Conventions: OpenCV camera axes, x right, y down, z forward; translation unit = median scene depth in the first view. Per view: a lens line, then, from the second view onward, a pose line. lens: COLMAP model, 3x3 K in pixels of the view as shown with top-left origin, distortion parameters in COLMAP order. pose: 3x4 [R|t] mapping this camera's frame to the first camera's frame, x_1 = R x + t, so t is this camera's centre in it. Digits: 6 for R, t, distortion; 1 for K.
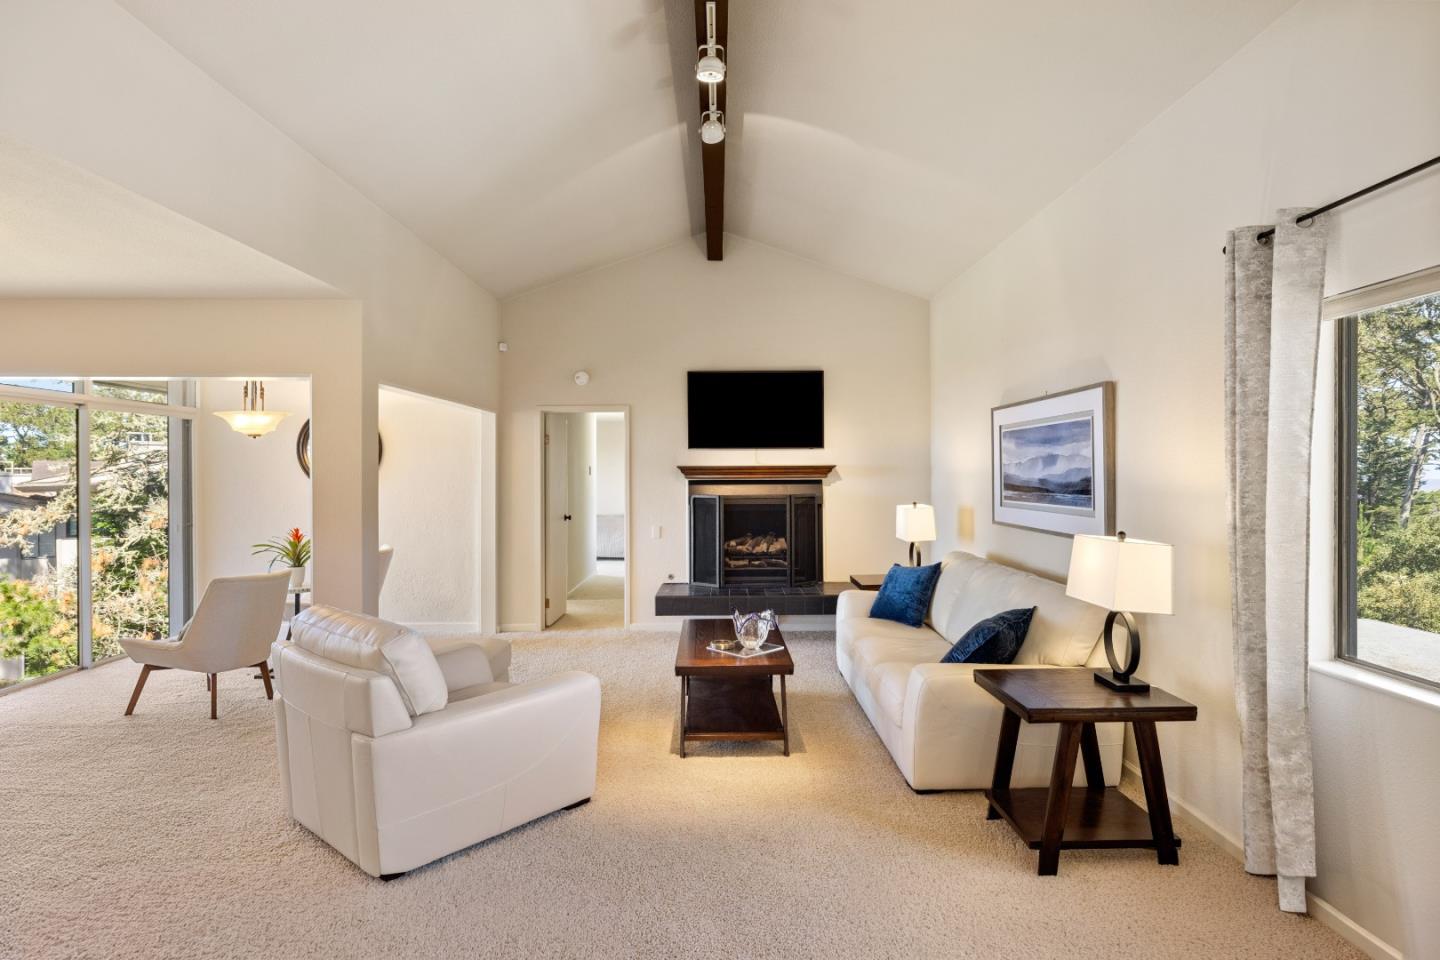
lens RADIAL K [[798.0, 0, 712.9], [0, 798.0, 477.8], [0, 0, 1]] dist [-0.005476, 0.001890]
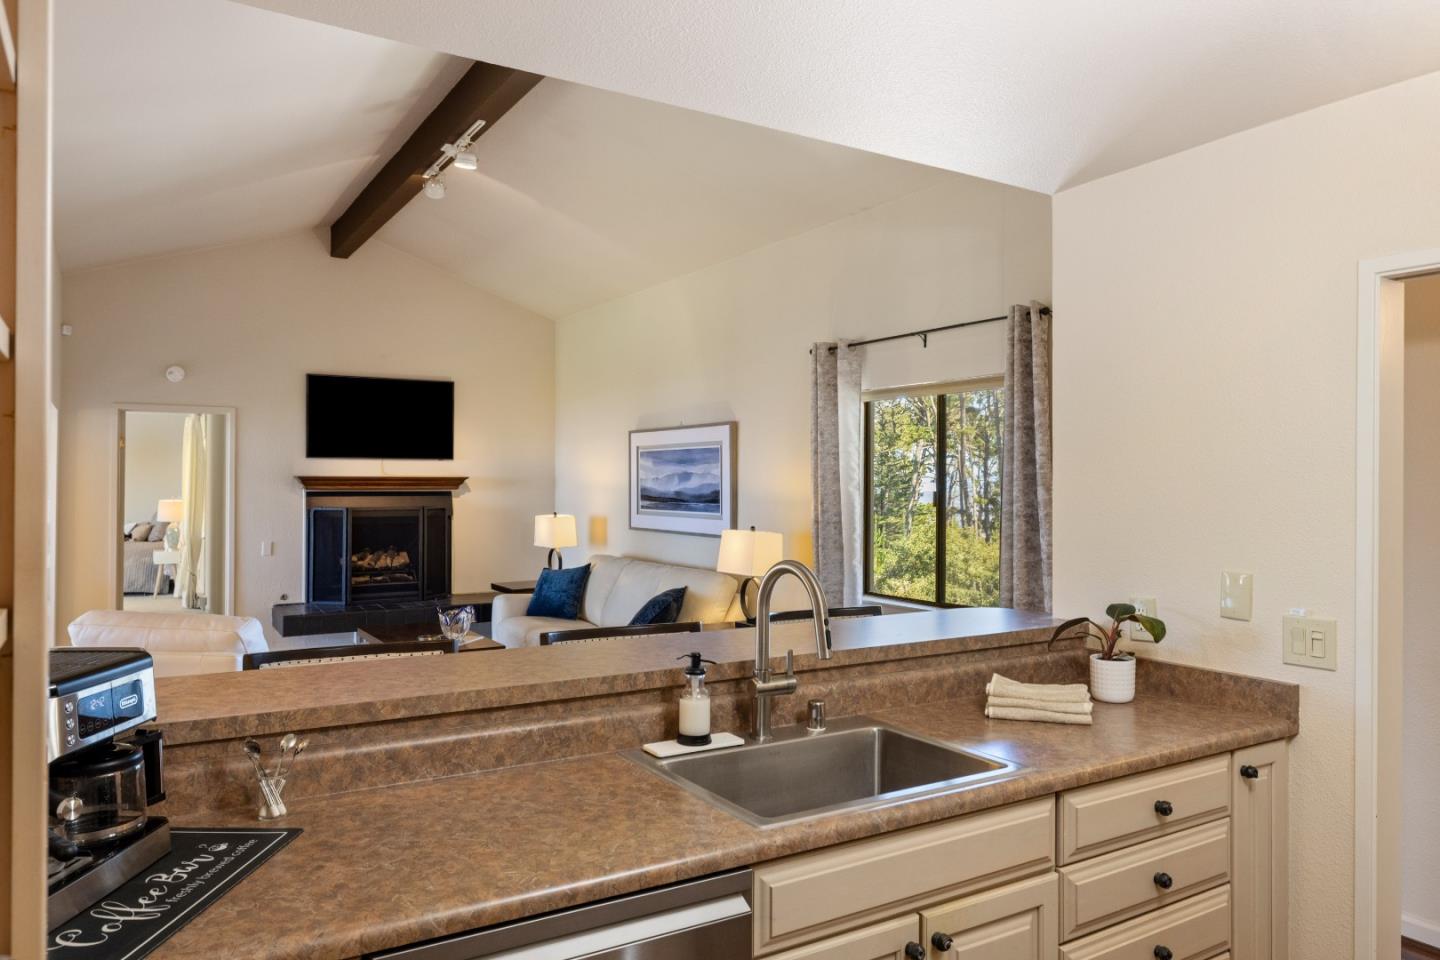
lens RADIAL K [[1087.4, 0, 753.3], [0, 1087.4, 472.9], [0, 0, 1]] dist [0.006438, 0.003620]
pose [[0.840944, 0.011492, 0.541000, -0.282596], [-0.003919, 0.999878, -0.015147, -0.001471], [-0.541108, 0.010618, 0.840886, -0.345894]]
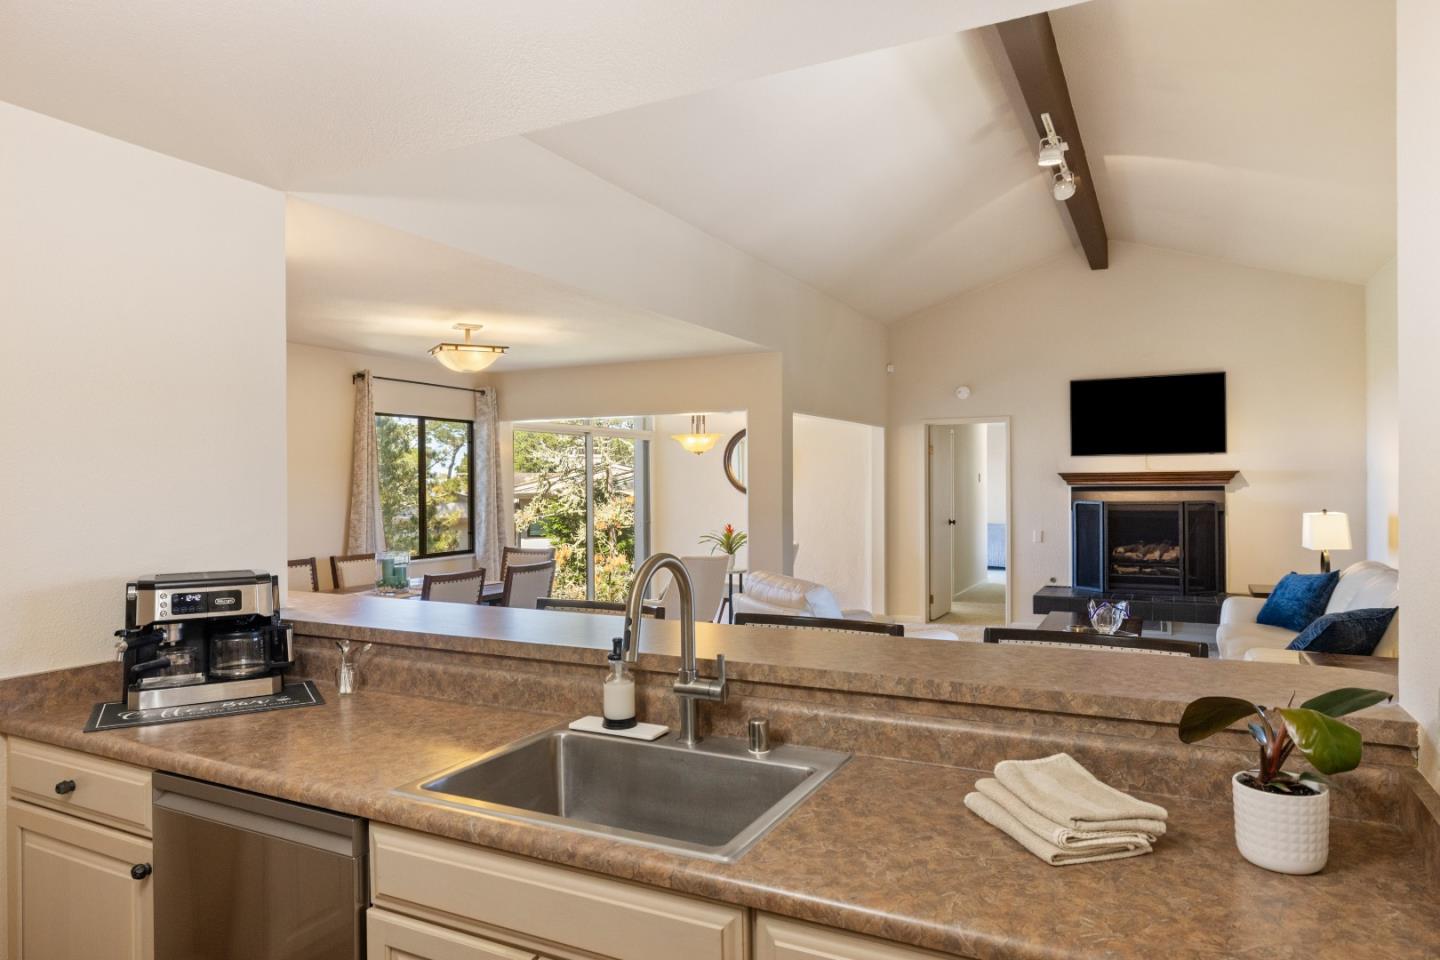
lens RADIAL K [[909.6, 0, 647.0], [0, 909.6, 488.7], [0, 0, 1]] dist [-0.006041, -0.000809]
pose [[0.863861, -0.001116, -0.503730, 0.087664], [0.002370, 0.999995, 0.001850, 0.002215], [0.503725, -0.002792, 0.863859, -0.286776]]
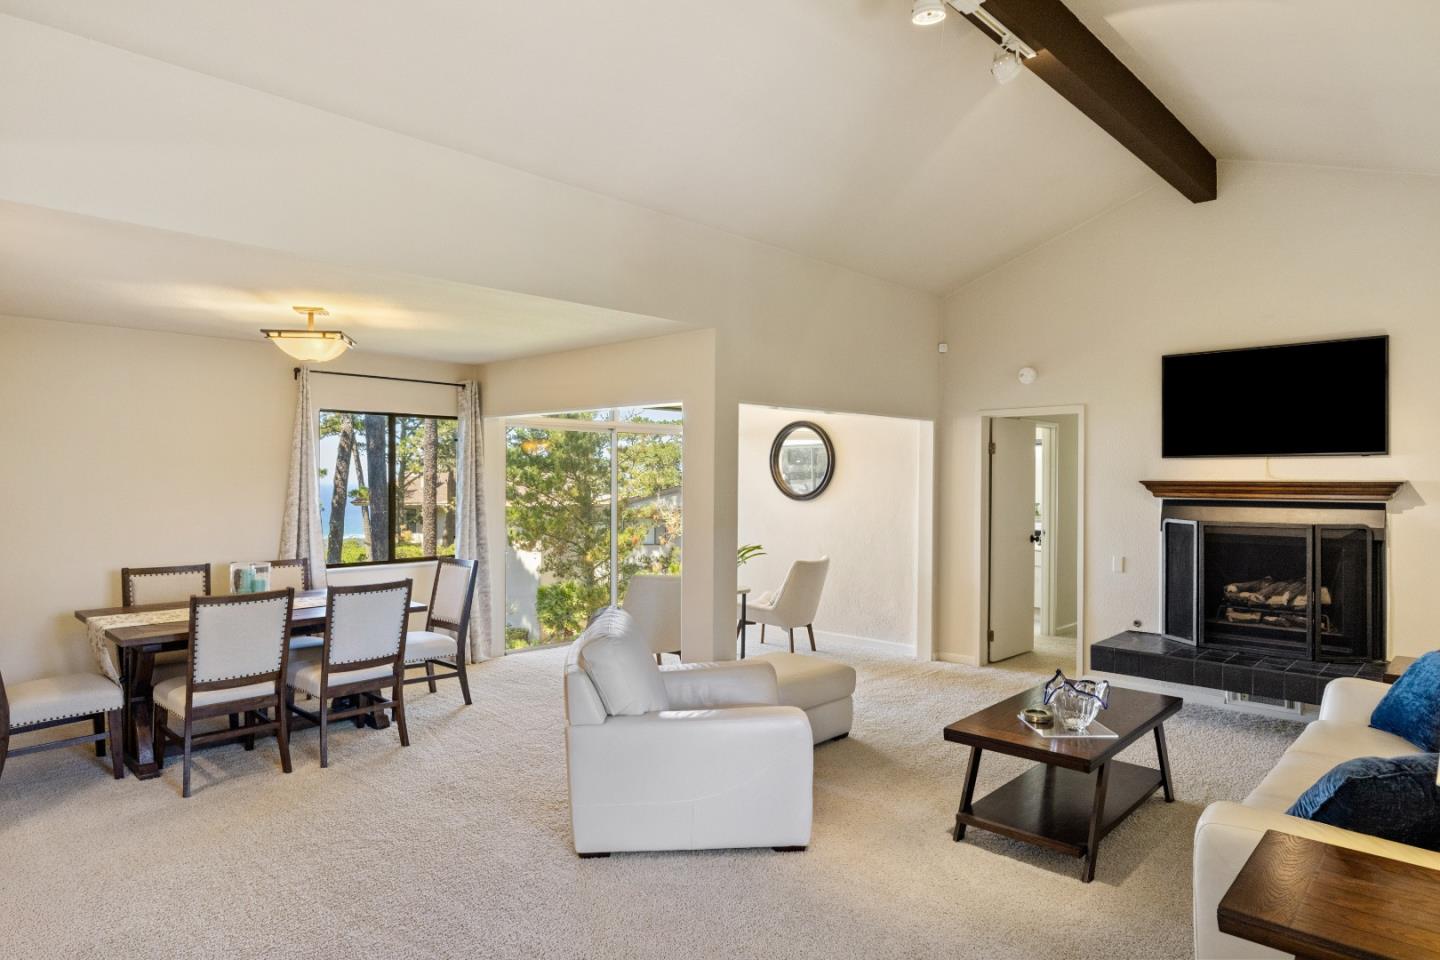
lens RADIAL K [[861.2, 0, 683.1], [0, 861.2, 480.2], [0, 0, 1]] dist [-0.003731, 0.001387]
pose [[0.696765, 0.008349, -0.717251, 0.242488], [-0.008715, 0.999957, 0.003174, -0.013929], [0.717246, 0.004039, 0.696808, 0.105082]]
